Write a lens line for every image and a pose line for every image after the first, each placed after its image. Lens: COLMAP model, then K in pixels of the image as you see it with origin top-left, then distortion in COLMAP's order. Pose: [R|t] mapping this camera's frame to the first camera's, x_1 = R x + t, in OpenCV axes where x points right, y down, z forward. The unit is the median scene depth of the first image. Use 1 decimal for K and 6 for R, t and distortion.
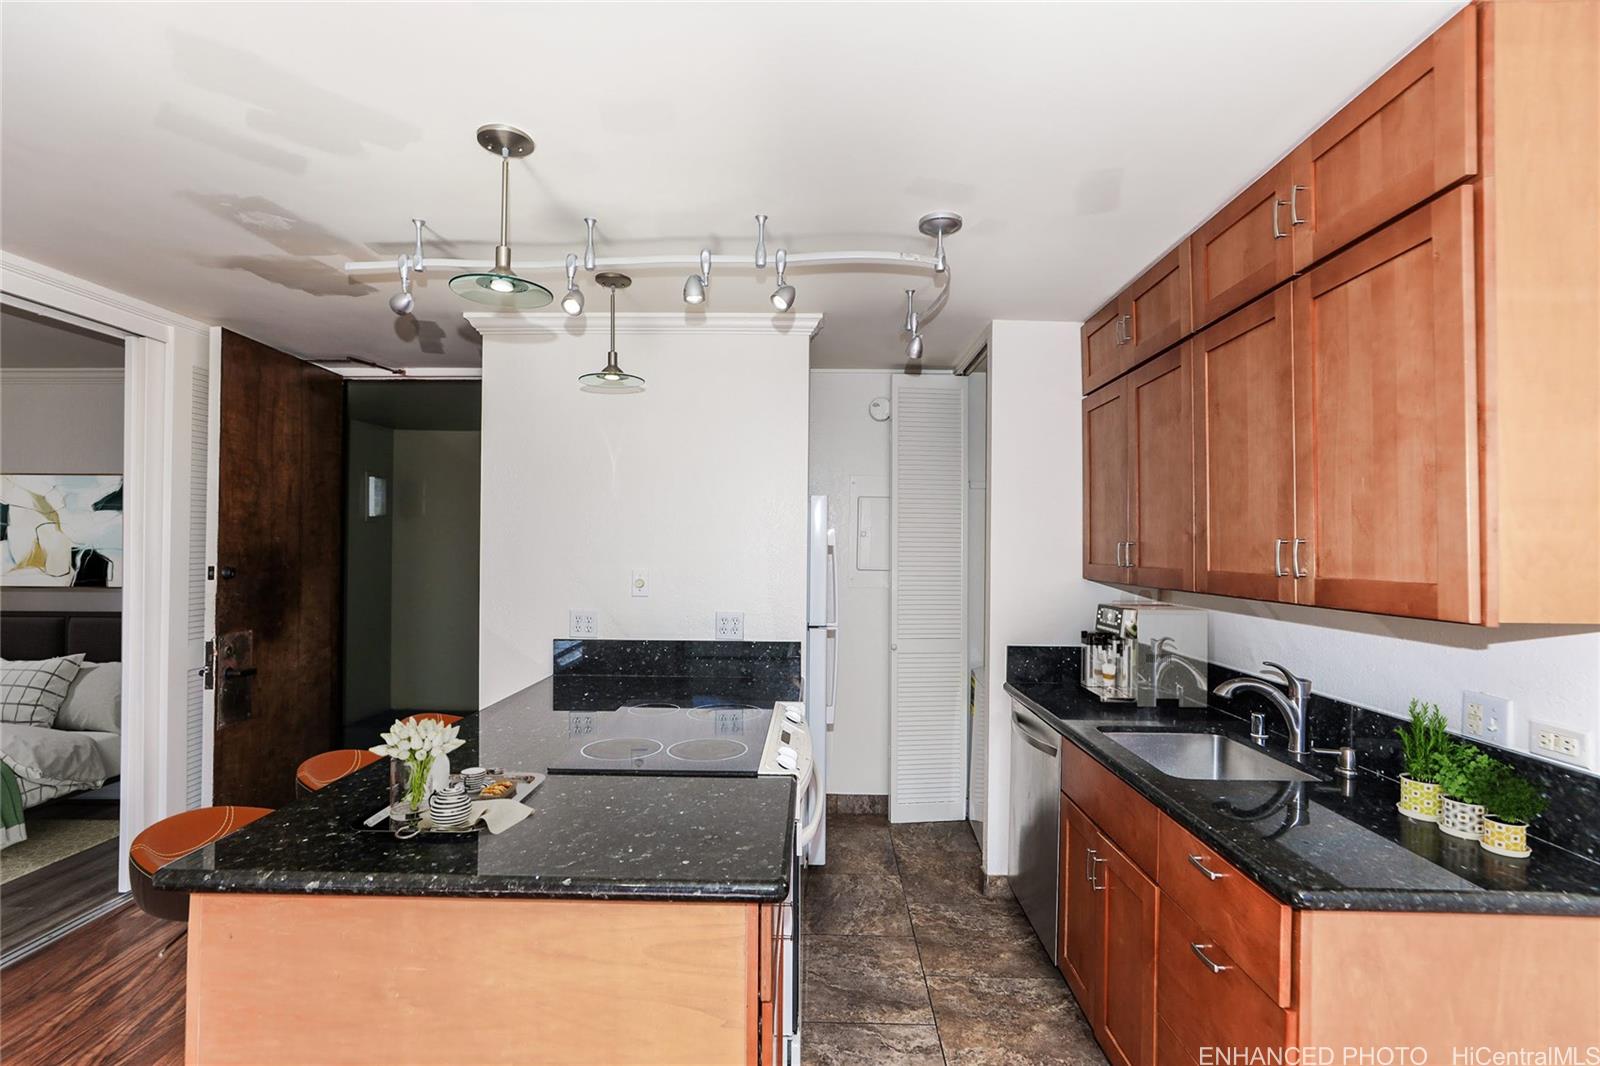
lens RADIAL K [[733.2, 0, 808.7], [0, 733.2, 541.8], [0, 0, 1]] dist [-0.018393, 0.002736]
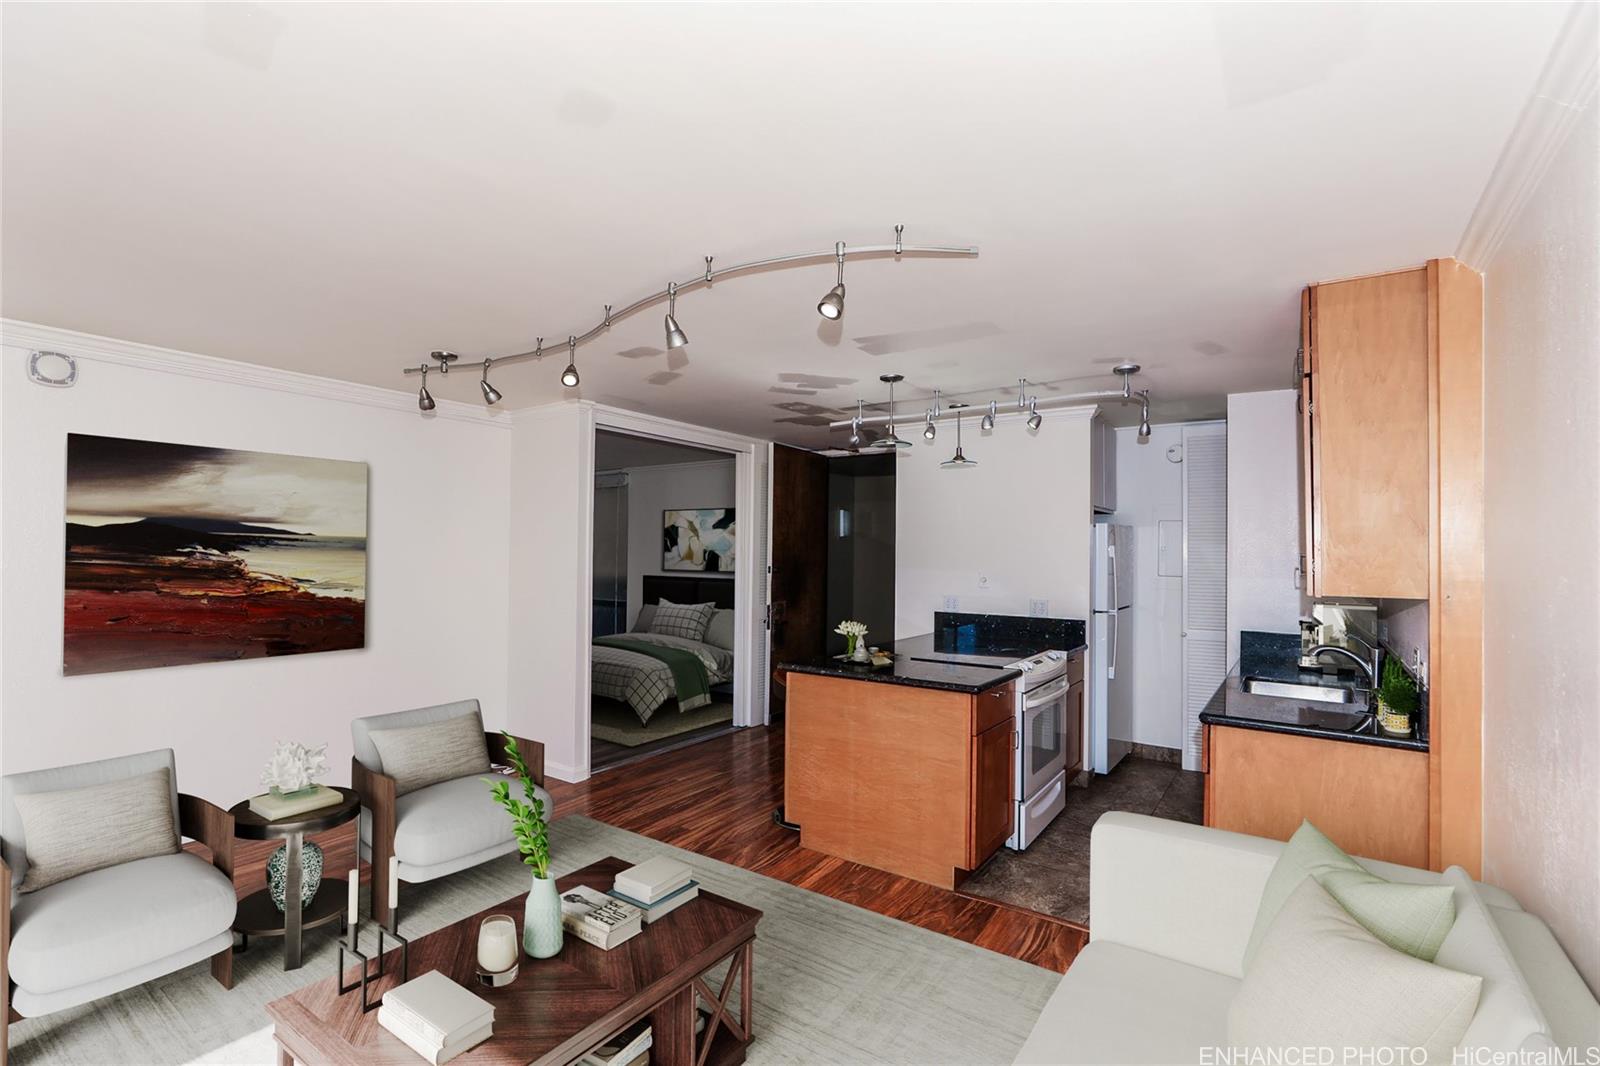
lens RADIAL K [[733.2, 0, 810.7], [0, 733.2, 532.6], [0, 0, 1]] dist [-0.018393, 0.002736]
pose [[0.835304, -0.013106, -0.549633, 0.360790], [-0.002499, 0.999615, -0.027635, -0.002090], [0.549783, 0.024457, 0.834949, -0.601831]]
